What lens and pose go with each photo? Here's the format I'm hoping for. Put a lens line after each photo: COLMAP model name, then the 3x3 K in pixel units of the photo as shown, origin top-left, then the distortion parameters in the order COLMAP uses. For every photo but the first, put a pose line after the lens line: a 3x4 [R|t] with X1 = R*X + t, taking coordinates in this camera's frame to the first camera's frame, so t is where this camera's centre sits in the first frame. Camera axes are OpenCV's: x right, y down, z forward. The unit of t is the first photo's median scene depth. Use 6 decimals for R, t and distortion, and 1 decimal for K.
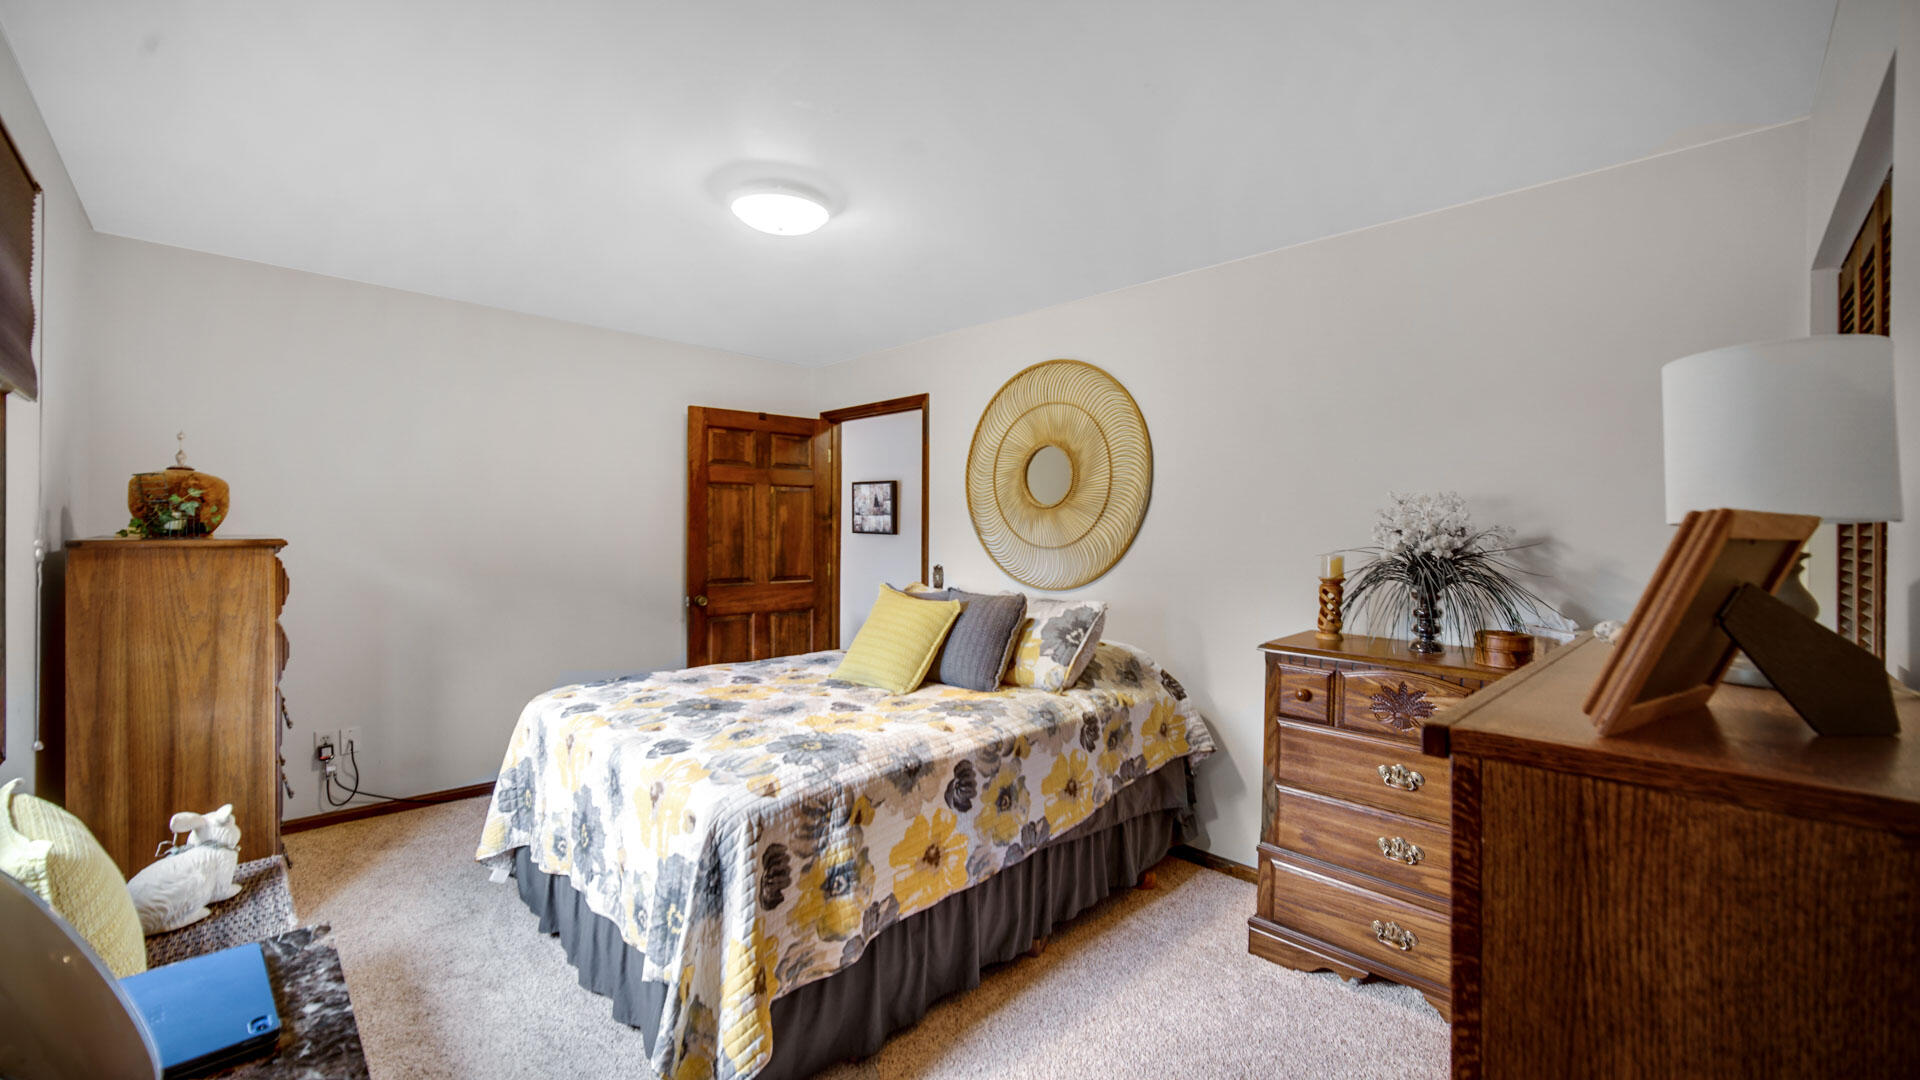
lens RADIAL K [[762.6, 0, 951.9], [0, 762.6, 529.9], [0, 0, 1]] dist [-0.003241, -0.000249]
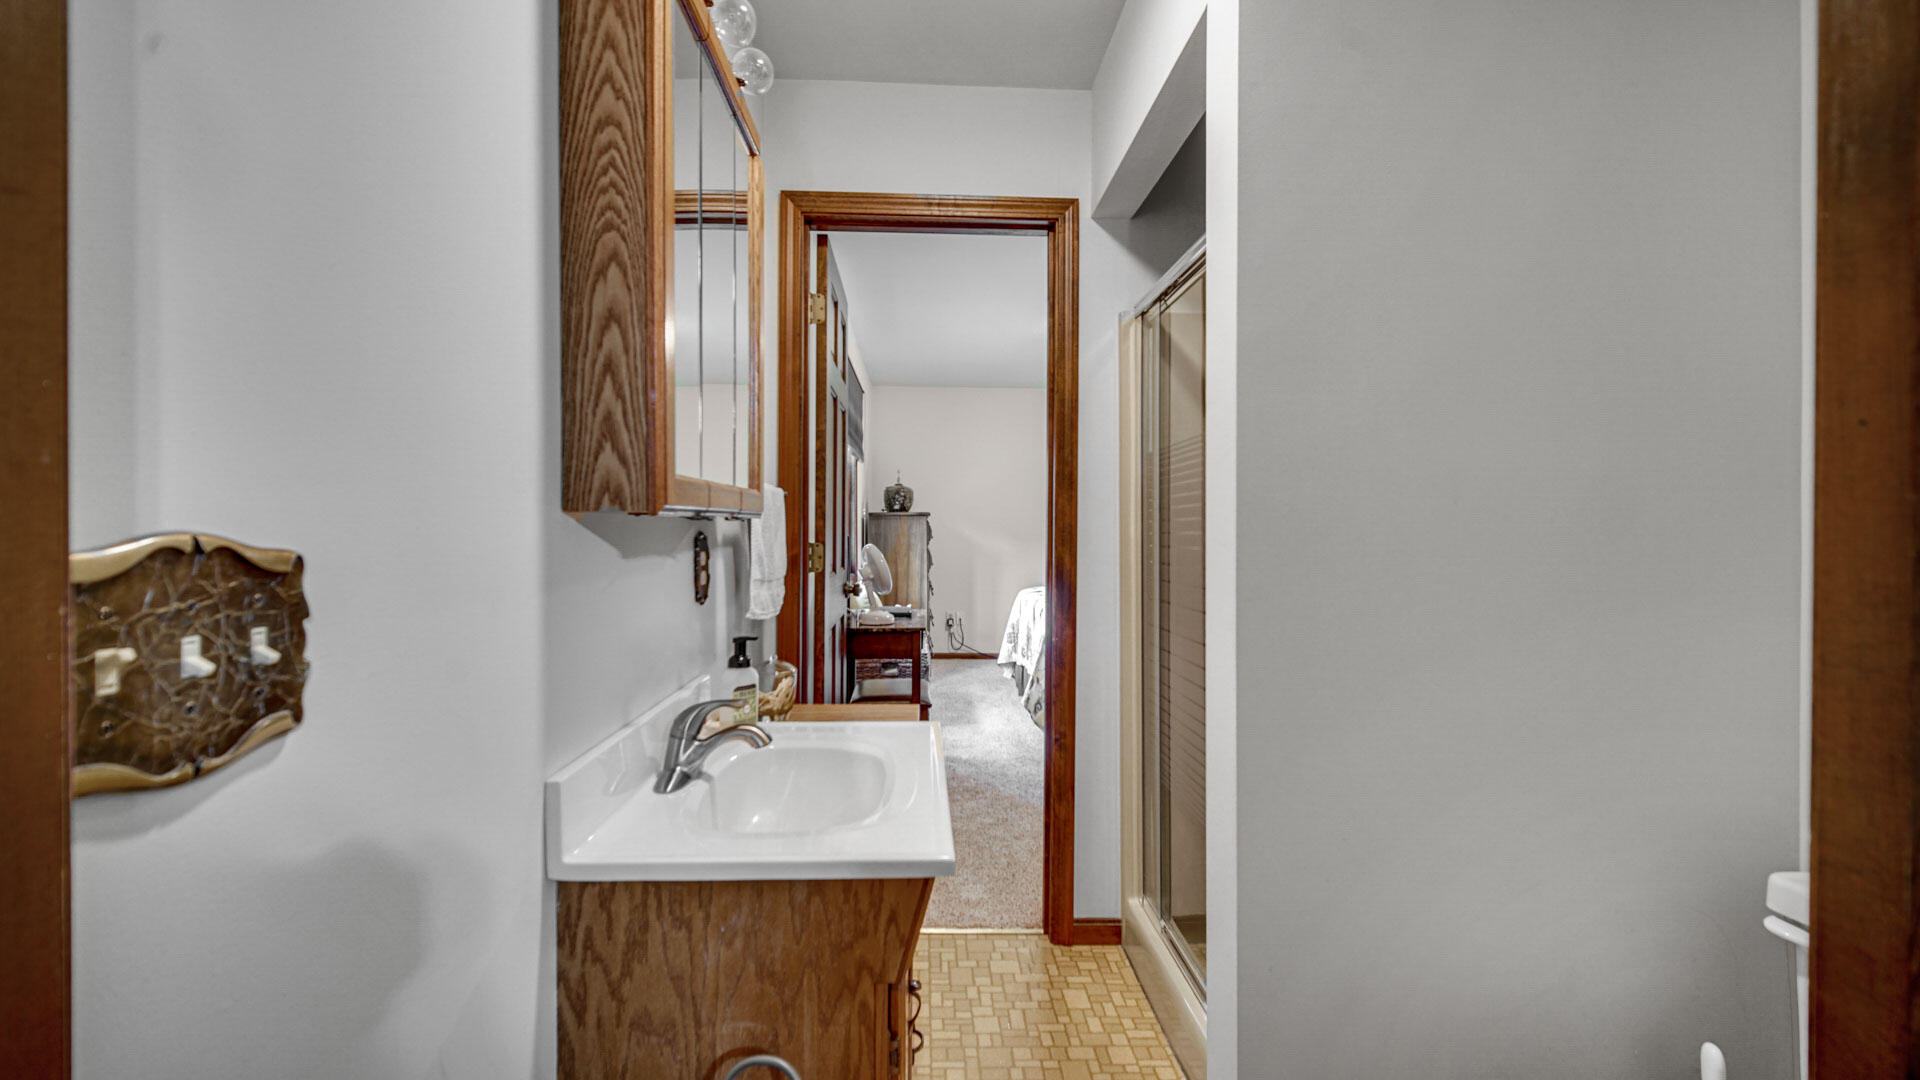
lens RADIAL K [[762.6, 0, 951.9], [0, 762.6, 529.9], [0, 0, 1]] dist [-0.003241, -0.000249]
pose [[0.742648, -0.006842, -0.669647, 0.756191], [0.002065, 0.999966, -0.007927, 0.084768], [0.669679, 0.004504, 0.742637, -0.709510]]
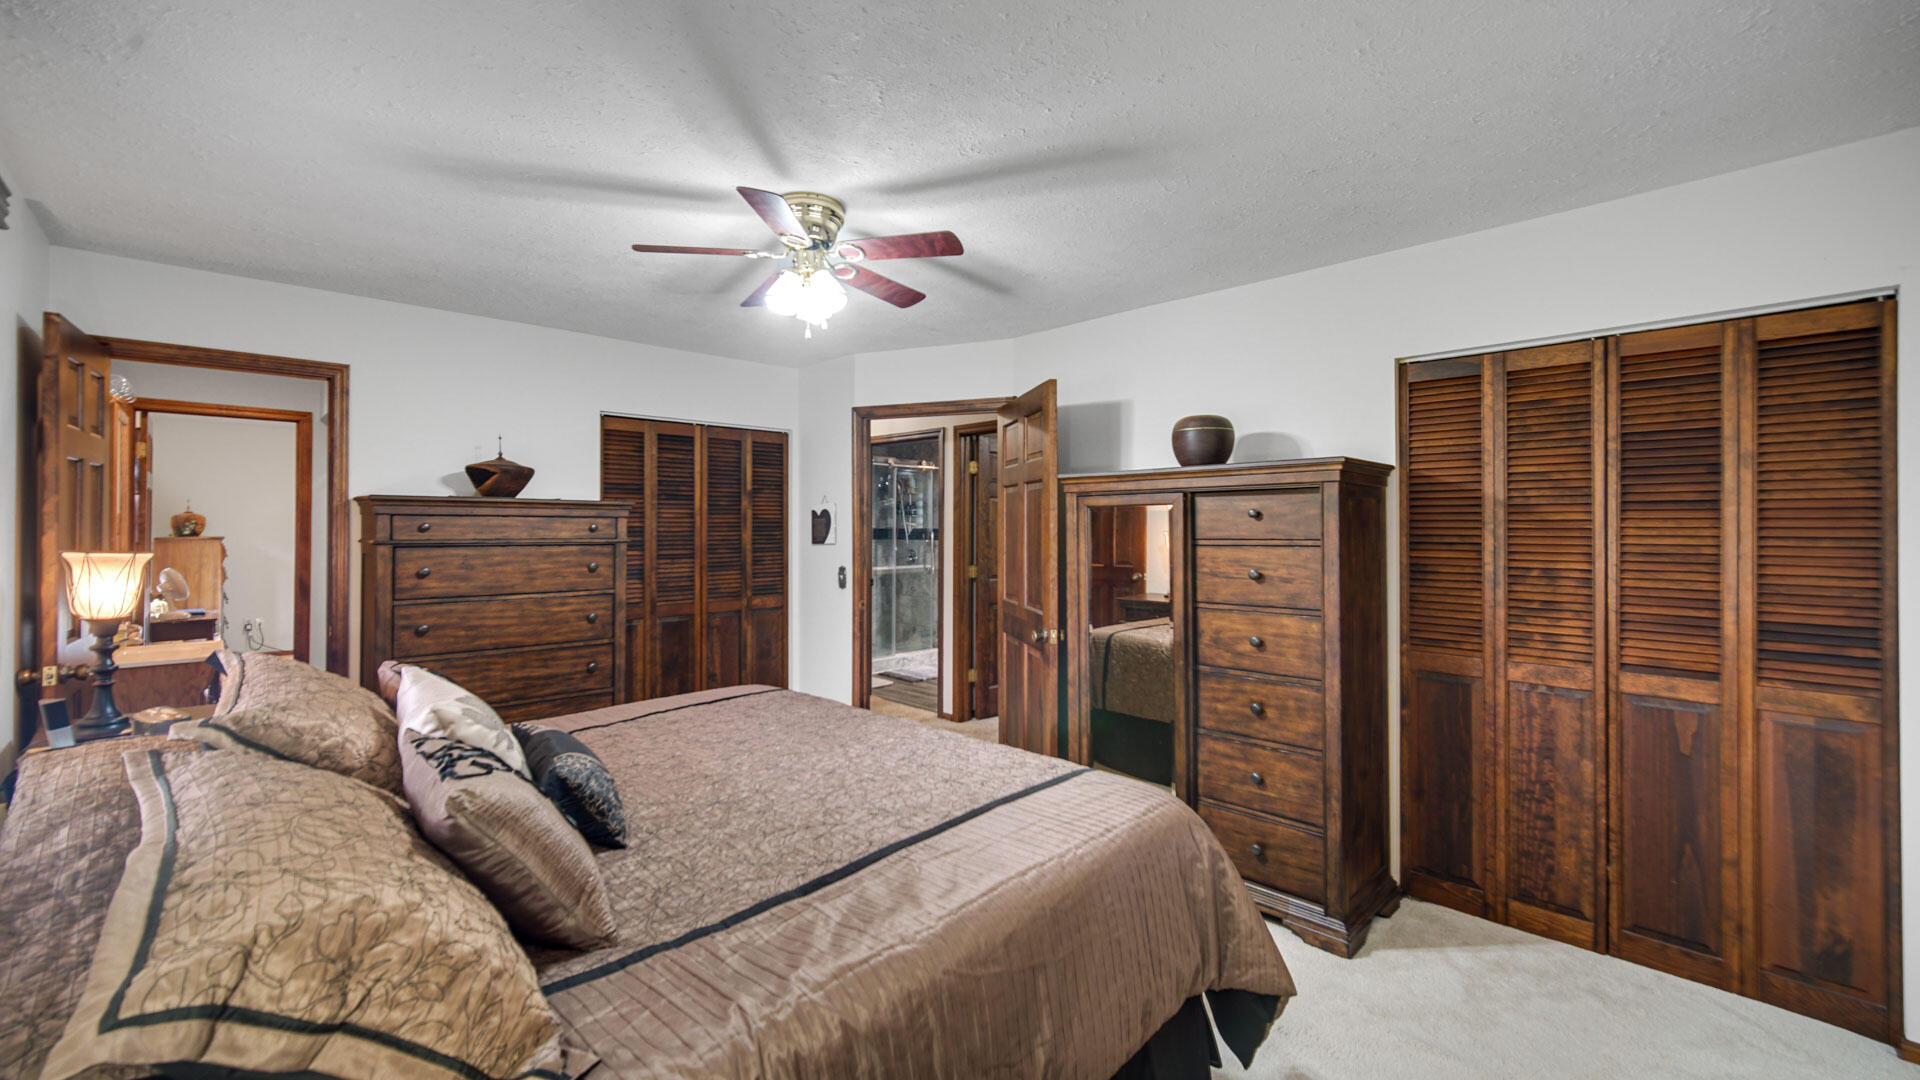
lens RADIAL K [[762.6, 0, 951.9], [0, 762.6, 529.9], [0, 0, 1]] dist [-0.003241, -0.000249]
pose [[0.999985, -0.004923, -0.002452, 1.908939], [0.004908, 0.999968, -0.006351, 0.018551], [0.002484, 0.006339, 0.999977, -1.896960]]
